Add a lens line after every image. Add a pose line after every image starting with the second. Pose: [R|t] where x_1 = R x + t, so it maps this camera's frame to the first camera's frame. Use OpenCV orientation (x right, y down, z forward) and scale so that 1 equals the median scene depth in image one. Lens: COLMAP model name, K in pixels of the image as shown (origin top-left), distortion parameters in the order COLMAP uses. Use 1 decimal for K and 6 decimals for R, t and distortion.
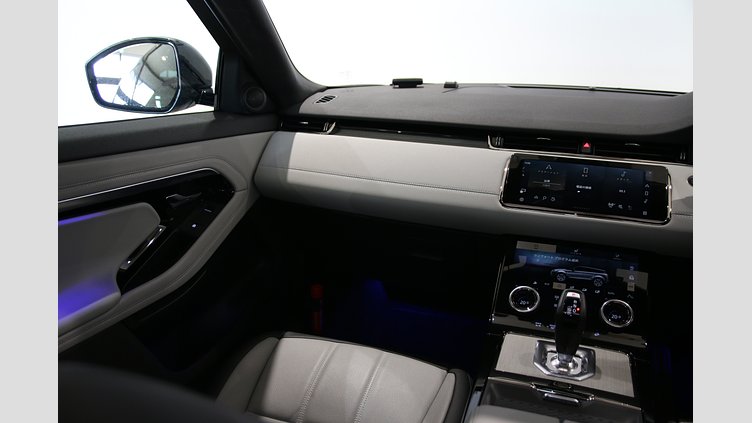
lens RADIAL K [[609.8, 0, 376.0], [0, 609.8, 216.8], [0, 0, 1]] dist [-0.046075, 0.023216]
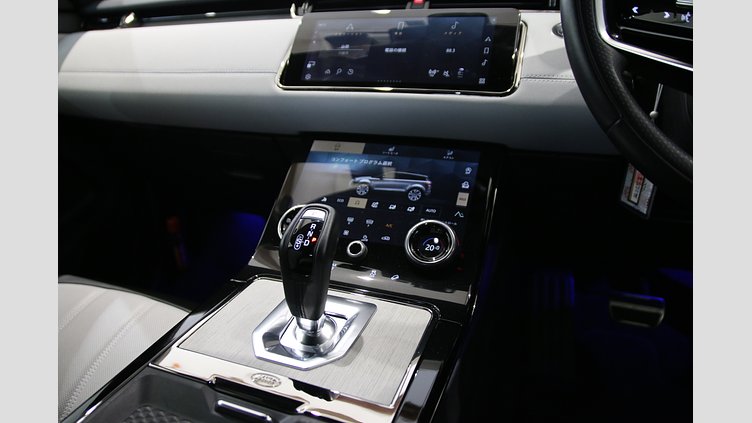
lens RADIAL K [[495.6, 0, 372.9], [0, 495.6, 214.8], [0, 0, 1]] dist [-0.088983, 0.024571]
pose [[0.998309, -0.042526, -0.039638, 0.329655], [0.046489, 0.993375, 0.105097, 0.069531], [0.034906, -0.106762, 0.993672, 0.454674]]
